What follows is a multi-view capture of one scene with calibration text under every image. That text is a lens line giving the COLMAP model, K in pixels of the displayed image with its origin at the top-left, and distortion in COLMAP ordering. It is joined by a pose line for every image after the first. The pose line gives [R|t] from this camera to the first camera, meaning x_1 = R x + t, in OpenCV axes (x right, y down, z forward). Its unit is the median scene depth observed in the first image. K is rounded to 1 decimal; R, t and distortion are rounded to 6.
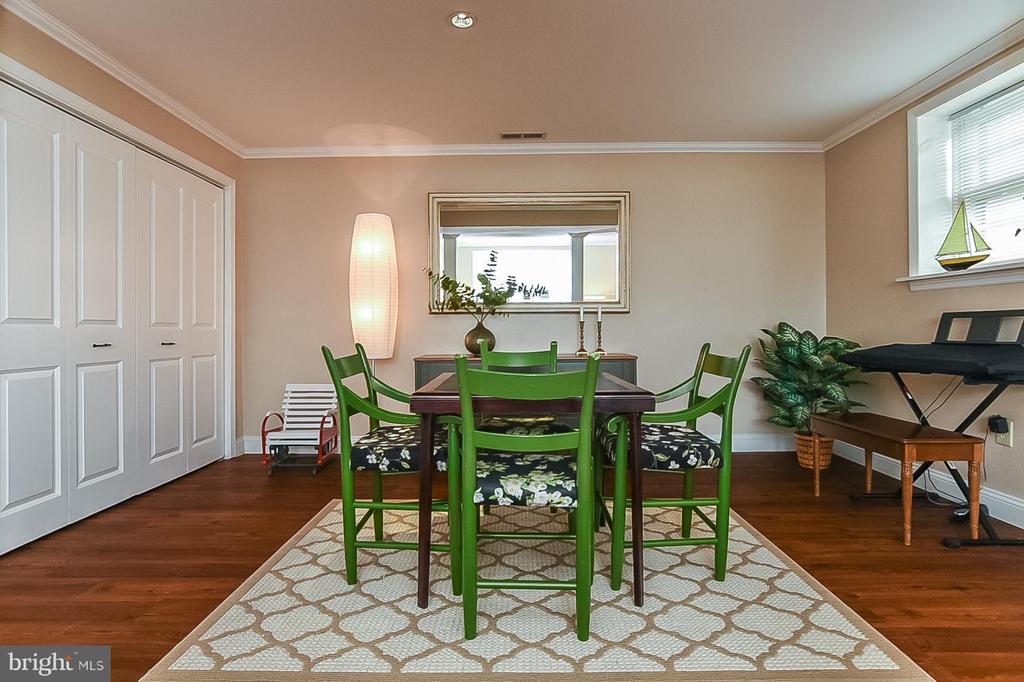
lens RADIAL K [[522.8, 0, 510.1], [0, 522.8, 336.0], [0, 0, 1]] dist [-0.006850, -0.001065]
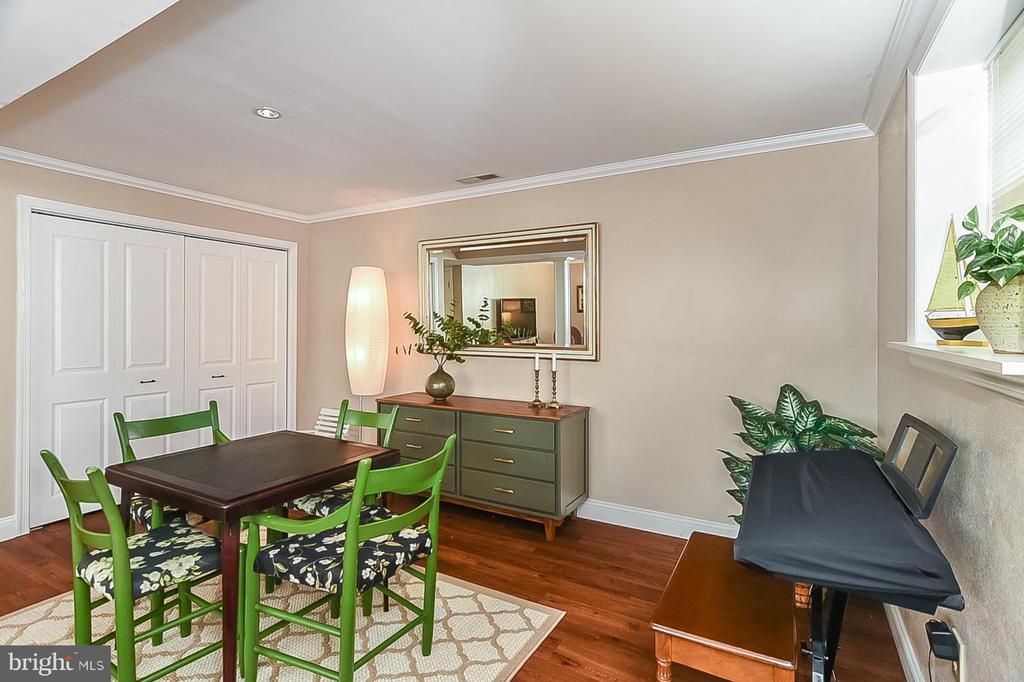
lens RADIAL K [[497.5, 0, 511.0], [0, 497.5, 333.1], [0, 0, 1]] dist [0.002414, 0.000650]
pose [[0.870730, 0.014964, -0.491534, 0.542205], [-0.015308, 0.999877, 0.003322, -0.097400], [0.491524, 0.004631, 0.870852, 0.218029]]
